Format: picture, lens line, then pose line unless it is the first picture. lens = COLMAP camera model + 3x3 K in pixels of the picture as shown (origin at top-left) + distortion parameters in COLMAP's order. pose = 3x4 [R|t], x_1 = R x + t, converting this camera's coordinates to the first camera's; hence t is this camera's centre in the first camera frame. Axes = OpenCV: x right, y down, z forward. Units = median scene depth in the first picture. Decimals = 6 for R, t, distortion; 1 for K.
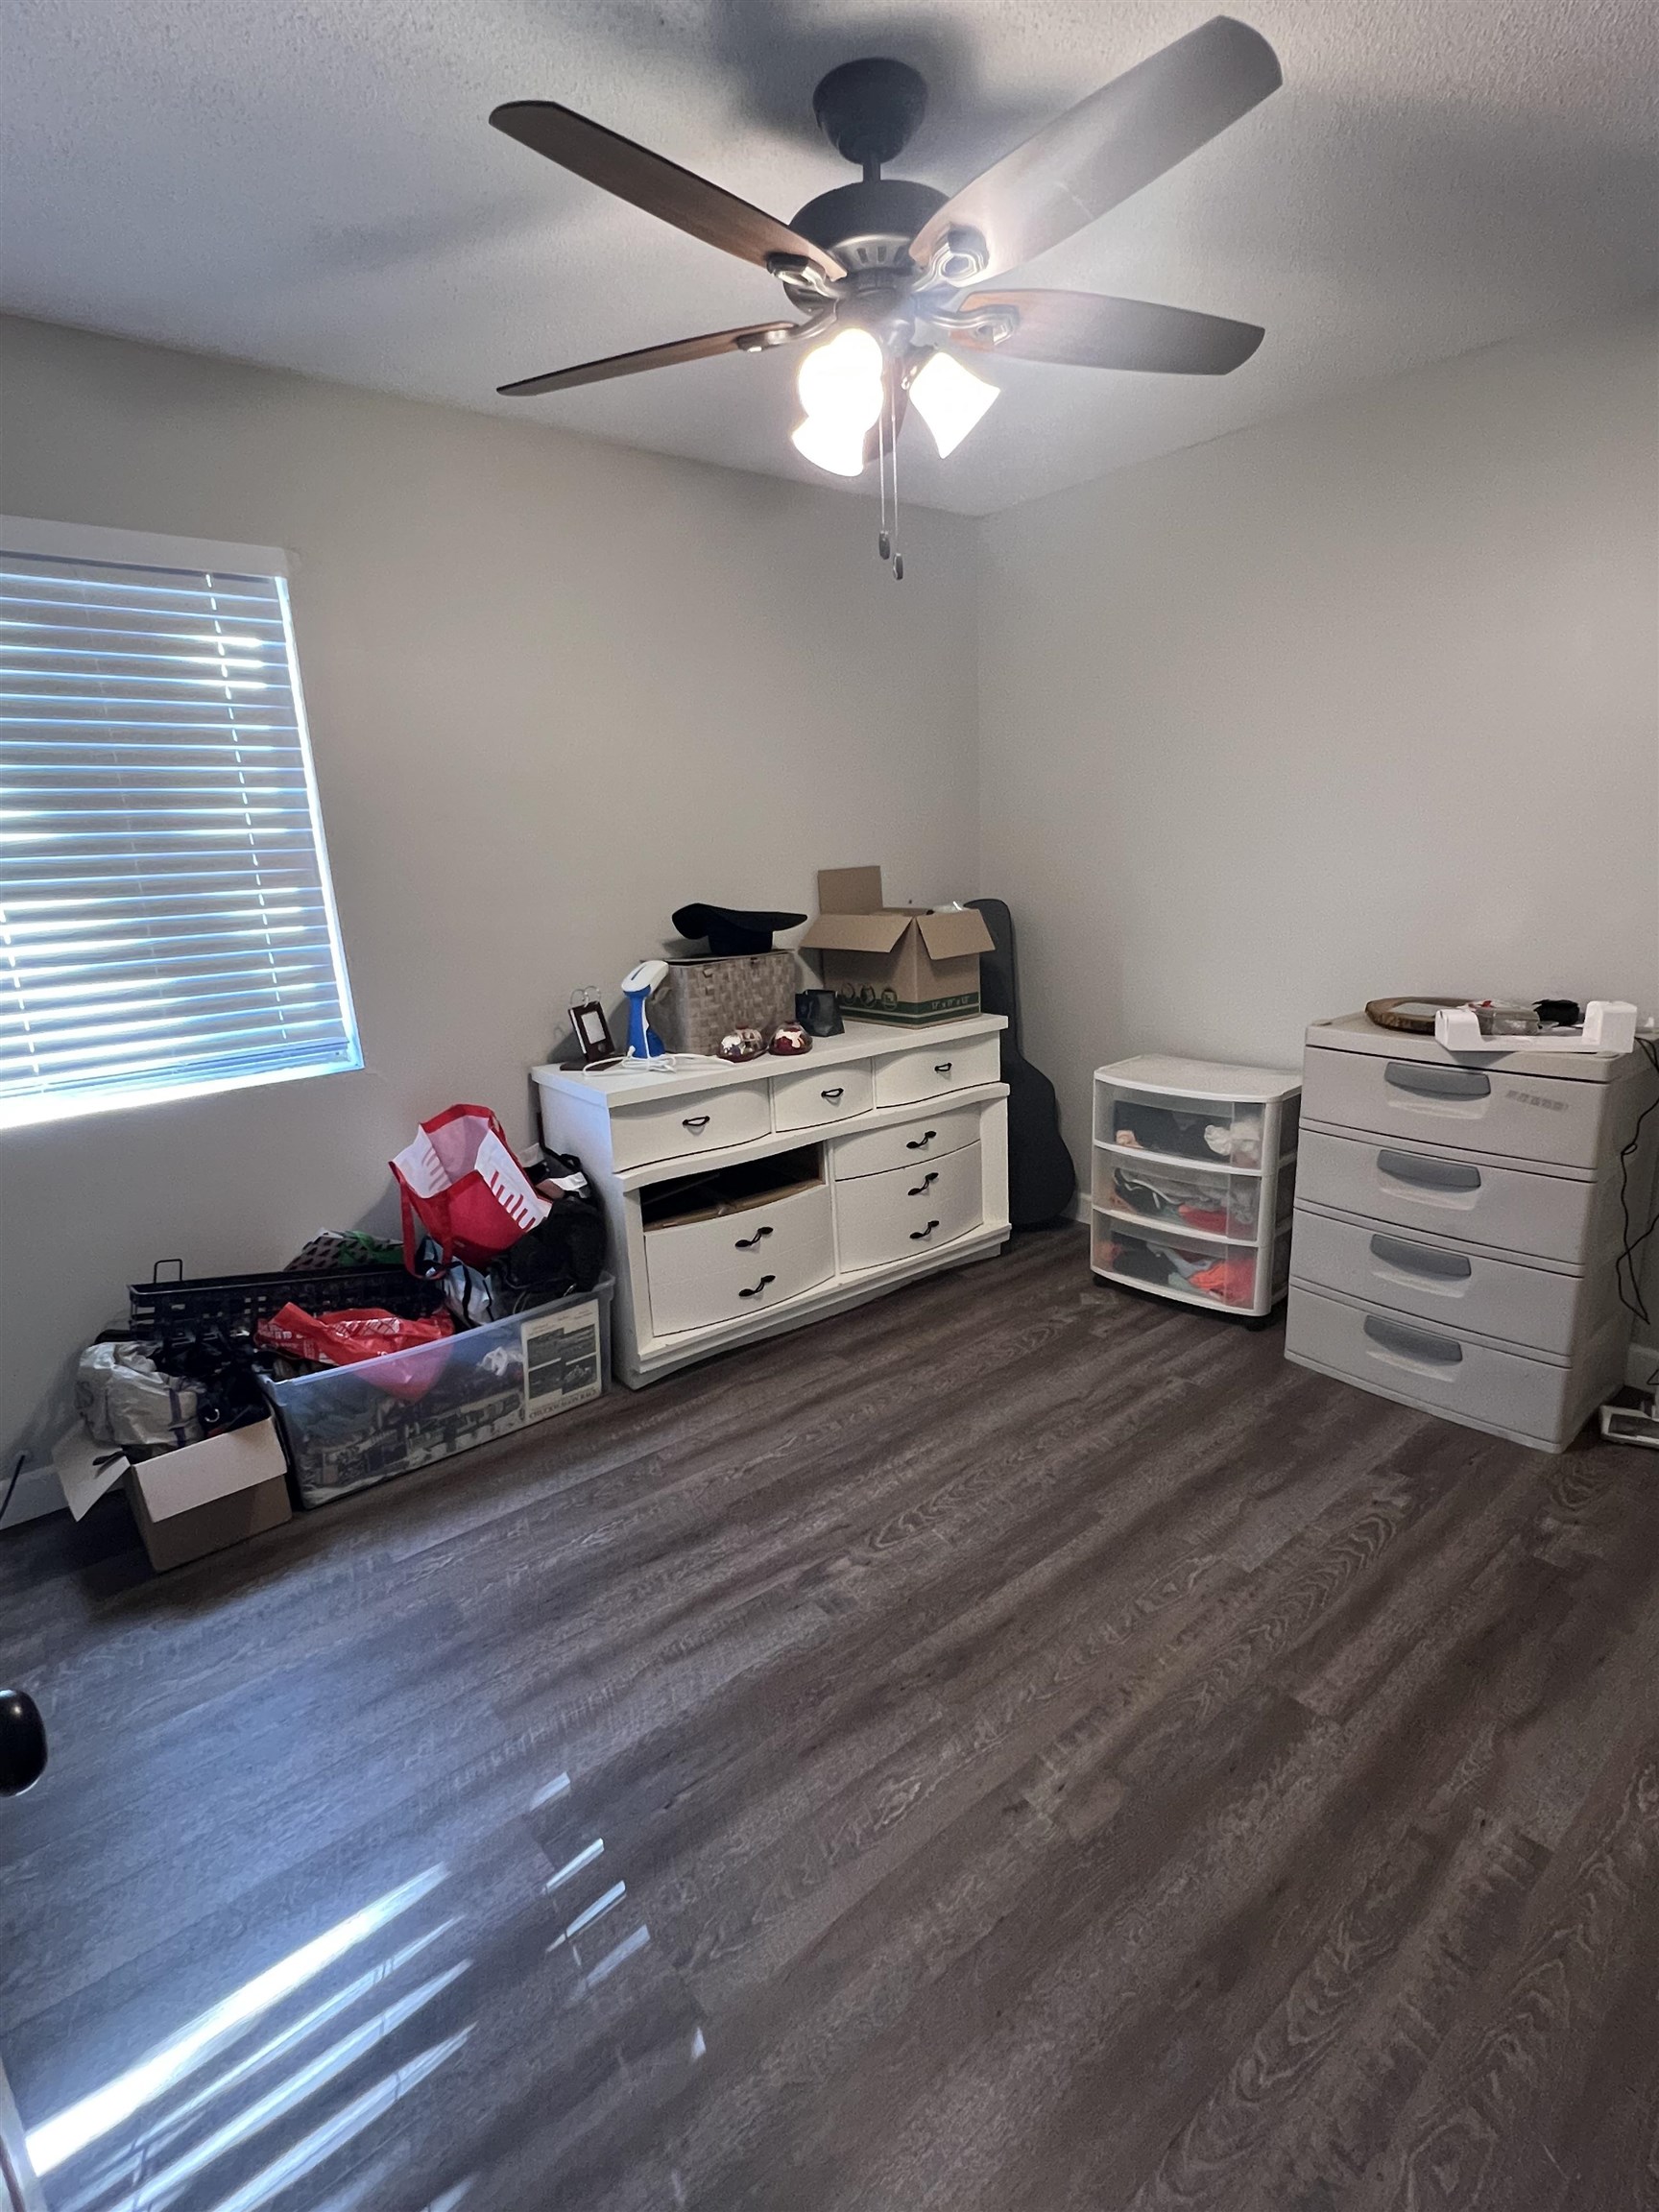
lens RADIAL K [[1084.4, 0, 836.2], [0, 1084.4, 1096.1], [0, 0, 1]] dist [-0.001772, -0.000129]
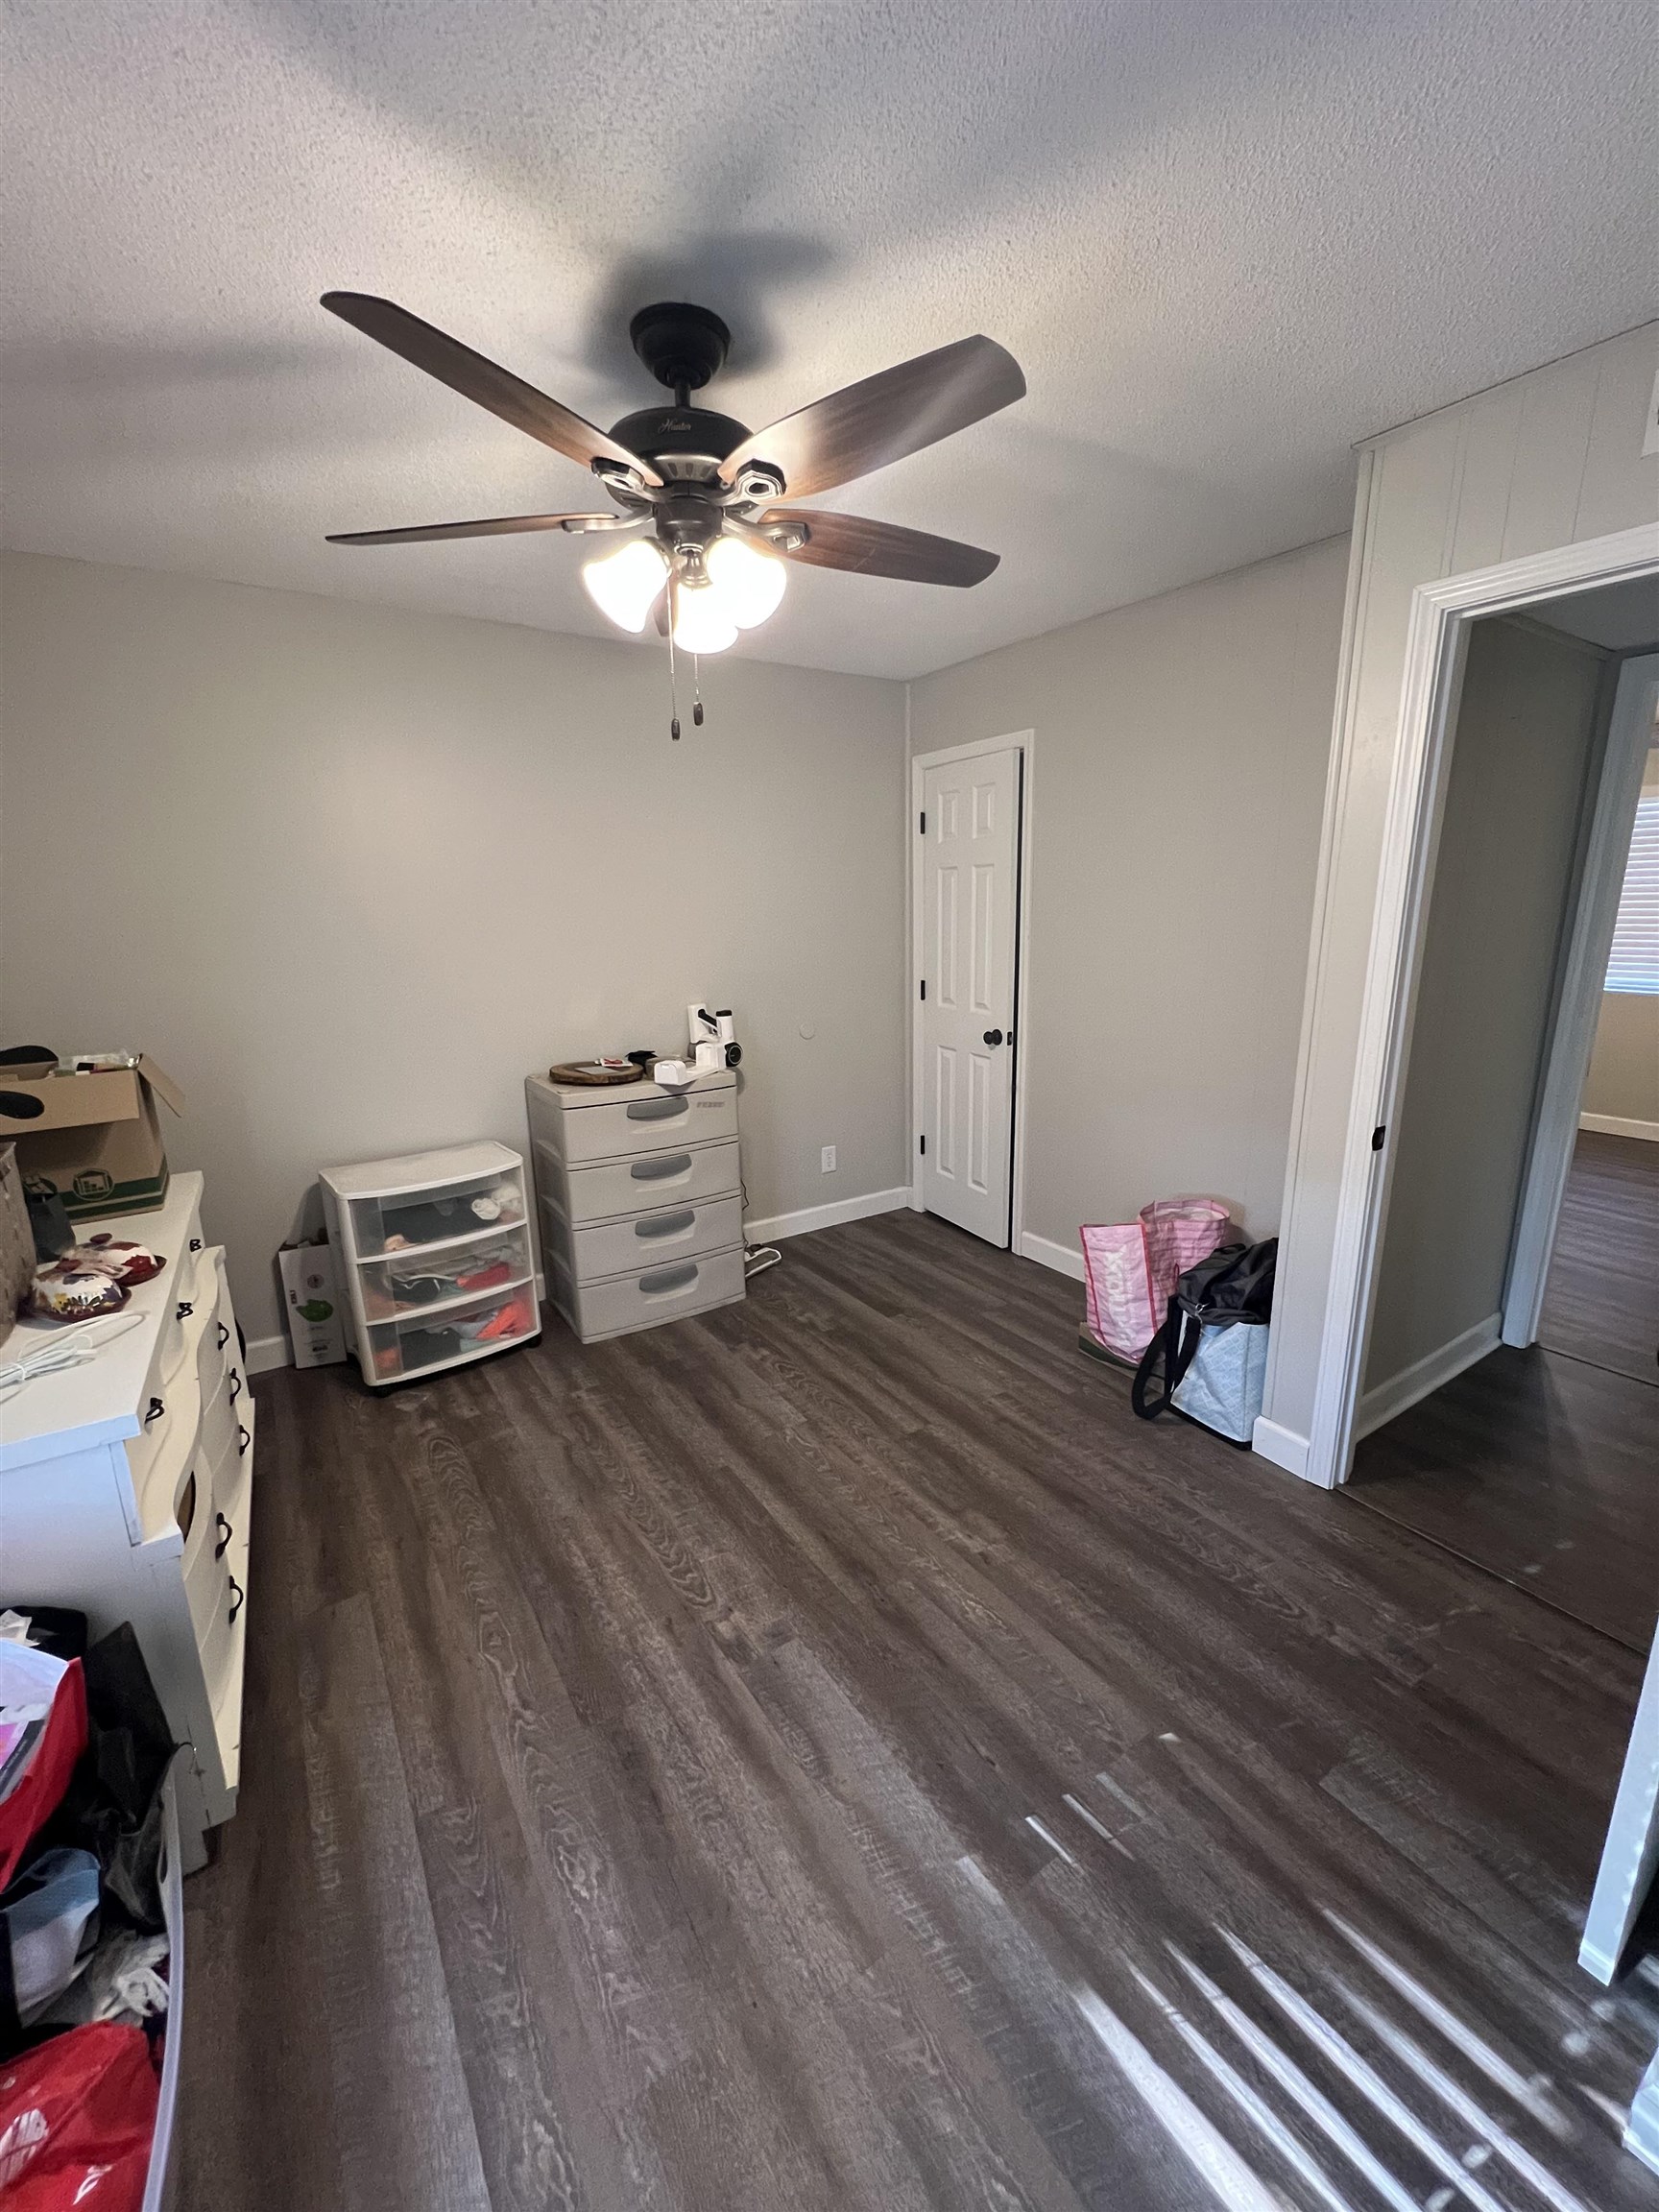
lens RADIAL K [[883.0, 0, 834.6], [0, 883.0, 1116.2], [0, 0, 1]] dist [-0.002946, -0.000296]
pose [[0.103647, -0.196704, 0.974969, -0.669884], [0.246107, 0.954838, 0.166479, -0.156250], [-0.963685, 0.222692, 0.147376, 0.592644]]
